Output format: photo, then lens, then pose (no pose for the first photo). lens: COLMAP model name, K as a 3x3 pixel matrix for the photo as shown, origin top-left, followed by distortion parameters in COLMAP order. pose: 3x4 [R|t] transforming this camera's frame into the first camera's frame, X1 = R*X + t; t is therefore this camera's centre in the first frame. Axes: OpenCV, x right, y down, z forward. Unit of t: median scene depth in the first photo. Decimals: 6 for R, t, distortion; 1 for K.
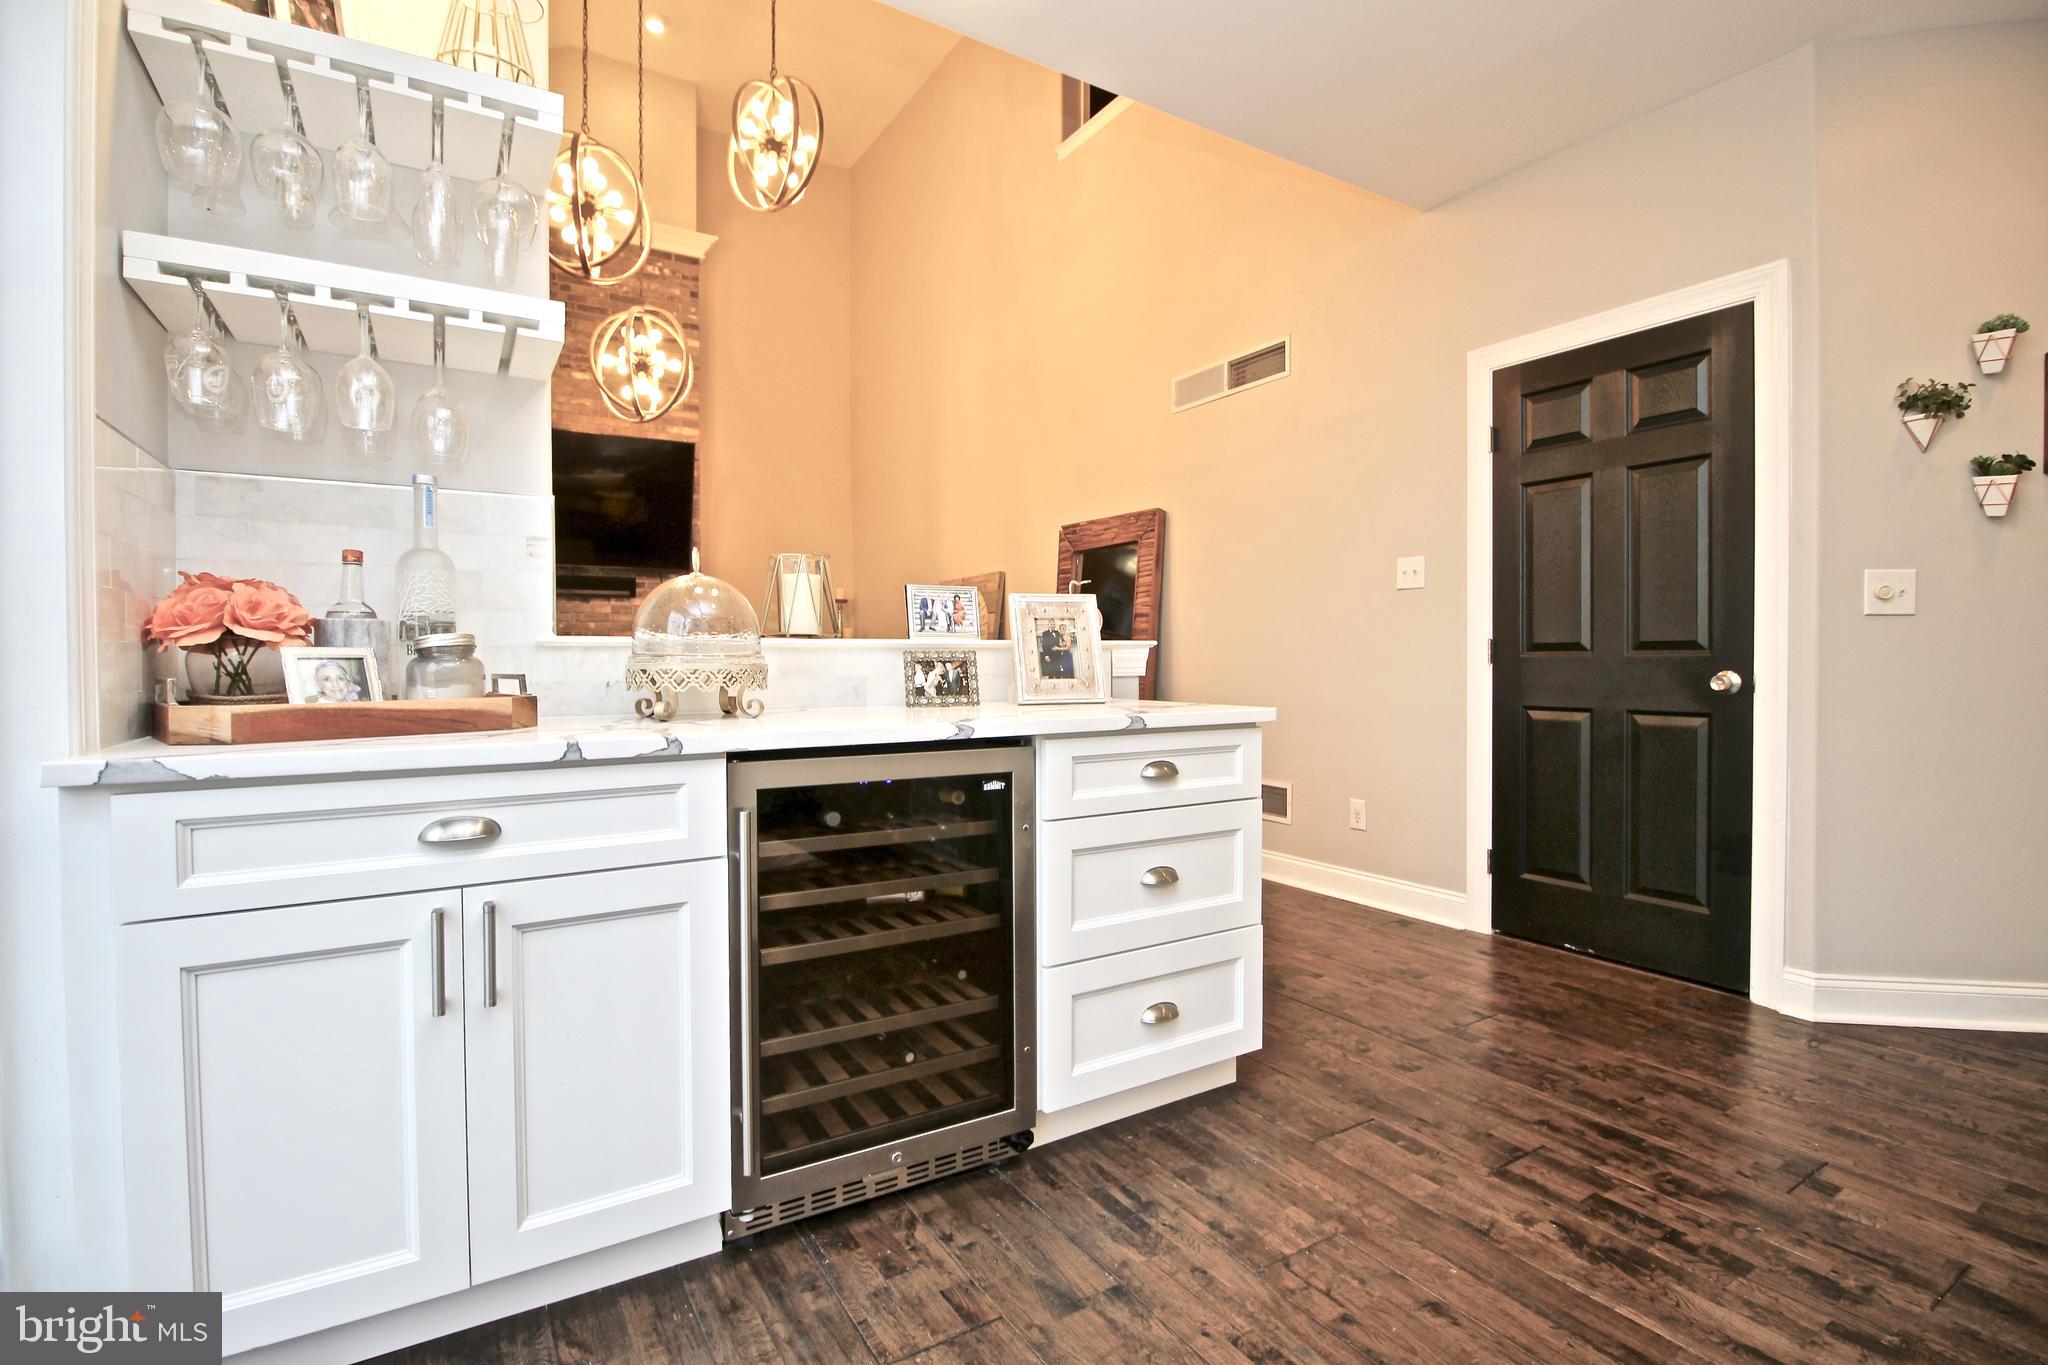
lens RADIAL K [[947.4, 0, 1008.6], [0, 947.4, 667.6], [0, 0, 1]] dist [-0.010378, -0.000062]
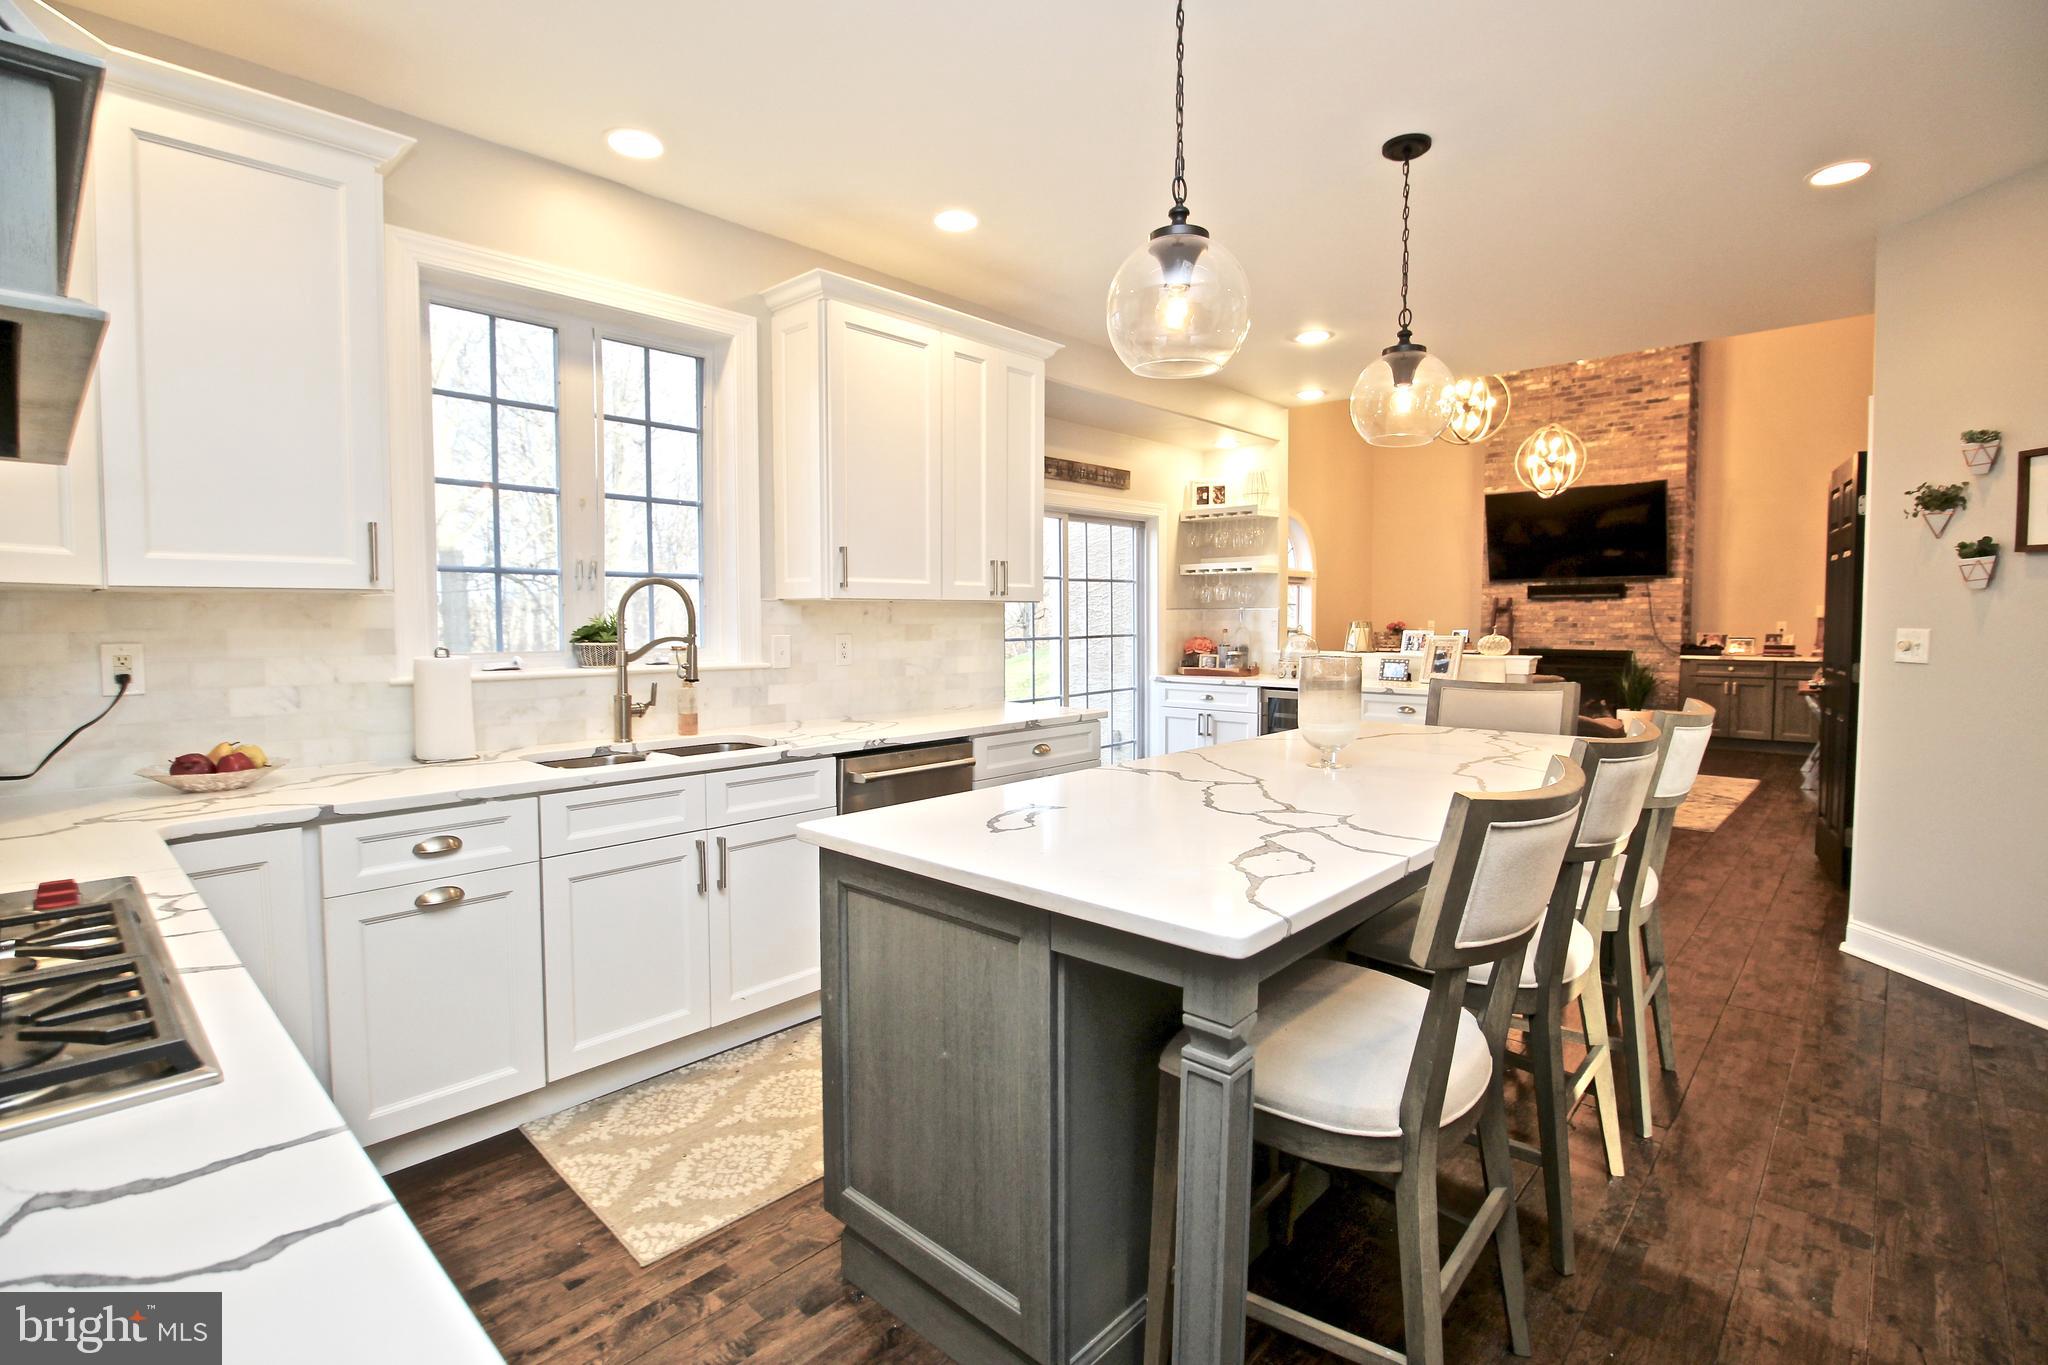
lens RADIAL K [[947.4, 0, 1042.1], [0, 947.4, 667.9], [0, 0, 1]] dist [-0.010378, -0.000062]
pose [[0.281176, 0.054496, -0.958108, 1.883096], [-0.006962, 0.998476, 0.054749, -0.113093], [0.959631, -0.008724, 0.281127, -0.556918]]
